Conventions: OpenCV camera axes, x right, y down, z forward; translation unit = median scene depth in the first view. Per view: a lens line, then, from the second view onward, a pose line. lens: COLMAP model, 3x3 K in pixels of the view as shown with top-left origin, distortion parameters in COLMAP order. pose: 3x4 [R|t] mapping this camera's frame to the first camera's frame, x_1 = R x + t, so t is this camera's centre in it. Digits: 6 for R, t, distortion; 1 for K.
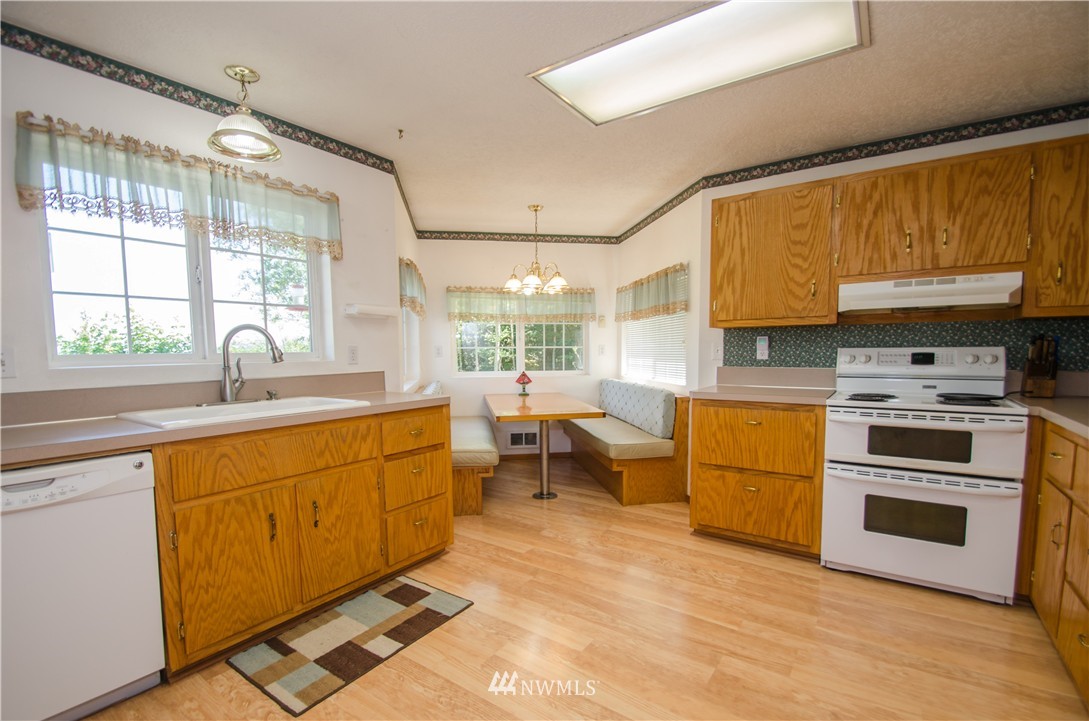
lens RADIAL K [[481.0, 0, 532.7], [0, 481.0, 391.1], [0, 0, 1]] dist [0.002734, -0.013252]
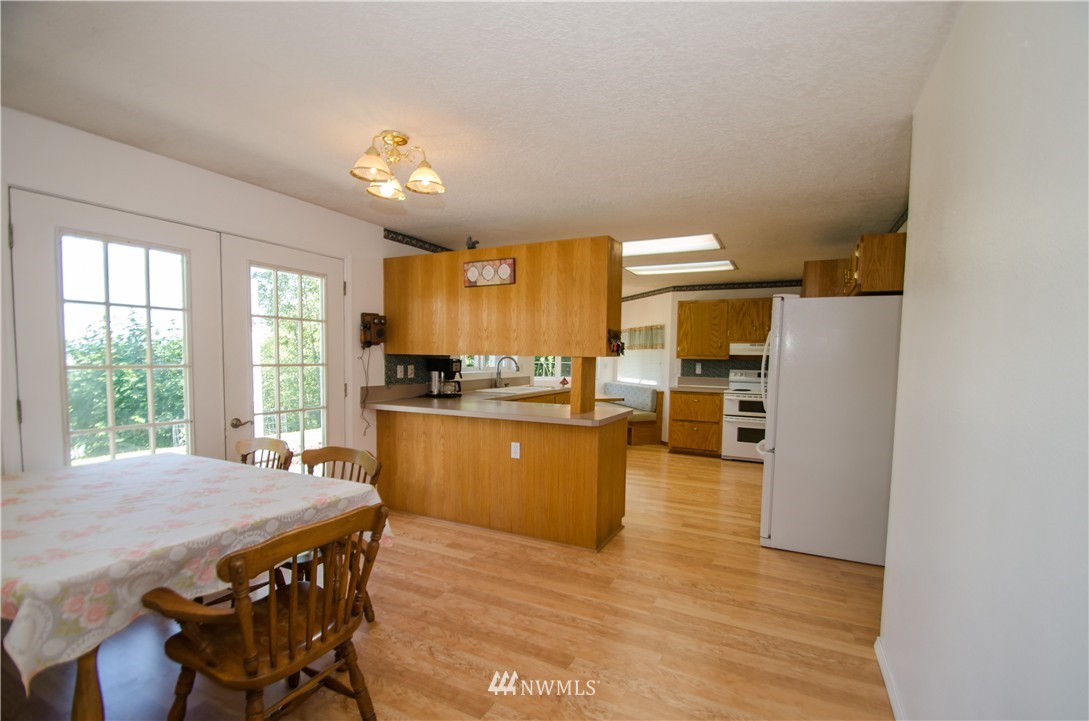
lens RADIAL K [[476.5, 0, 542.1], [0, 476.5, 388.3], [0, 0, 1]] dist [0.010751, -0.013680]
pose [[0.988348, 0.014069, 0.151561, -0.625559], [-0.011389, 0.999763, -0.018531, 0.055485], [-0.151786, 0.016589, 0.988274, -1.167042]]
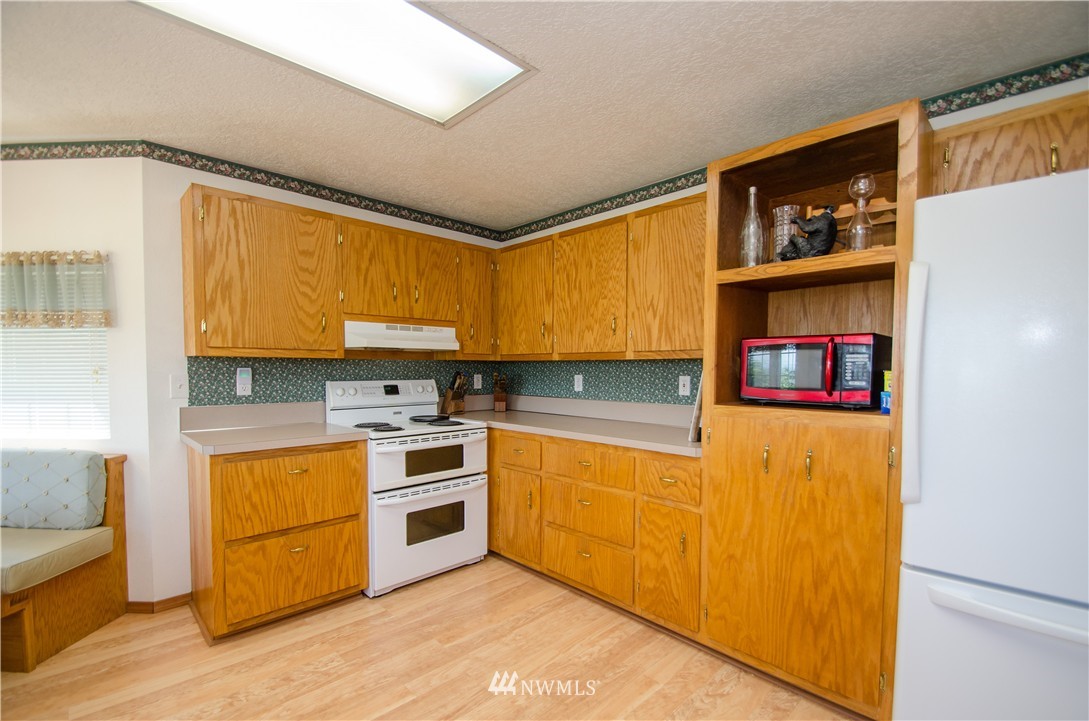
lens RADIAL K [[481.0, 0, 532.7], [0, 481.0, 391.1], [0, 0, 1]] dist [0.002734, -0.013252]
pose [[0.177527, -0.034982, 0.983494, -0.293270], [0.079525, 0.996610, 0.021094, -0.059177], [-0.980897, 0.074468, 0.179707, 0.415528]]
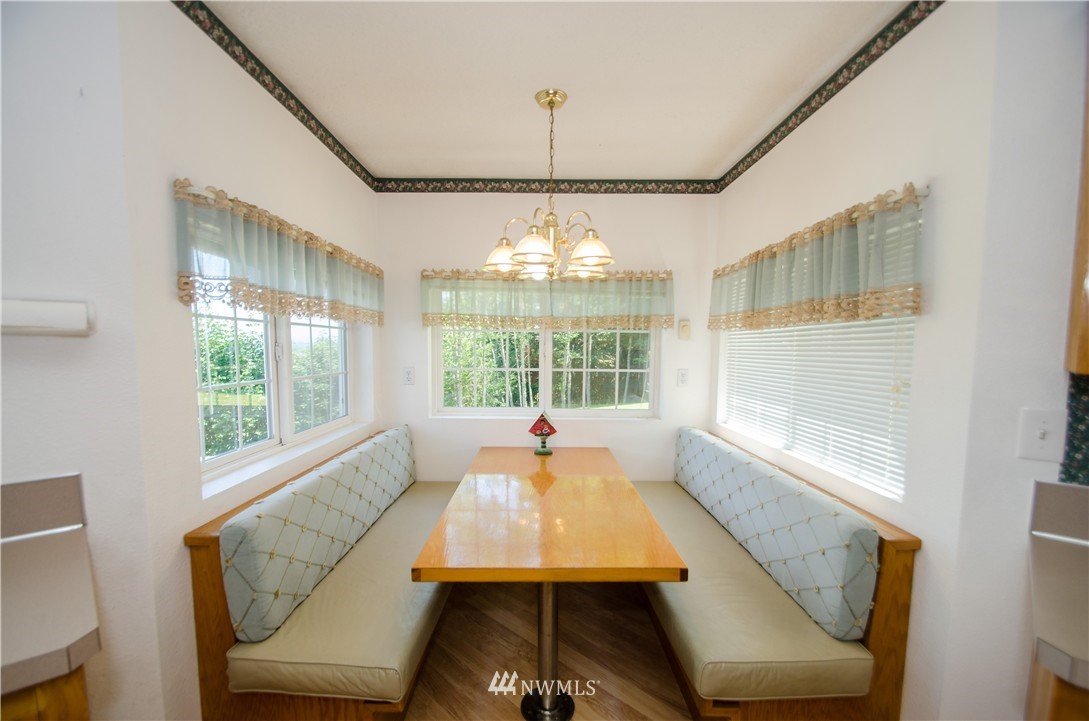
lens RADIAL K [[481.0, 0, 532.7], [0, 481.0, 391.1], [0, 0, 1]] dist [0.002734, -0.013252]
pose [[0.987670, 0.028343, -0.153963, 0.104274], [-0.027993, 0.999598, 0.004441, -0.128300], [0.154027, -0.000076, 0.988067, 0.758775]]
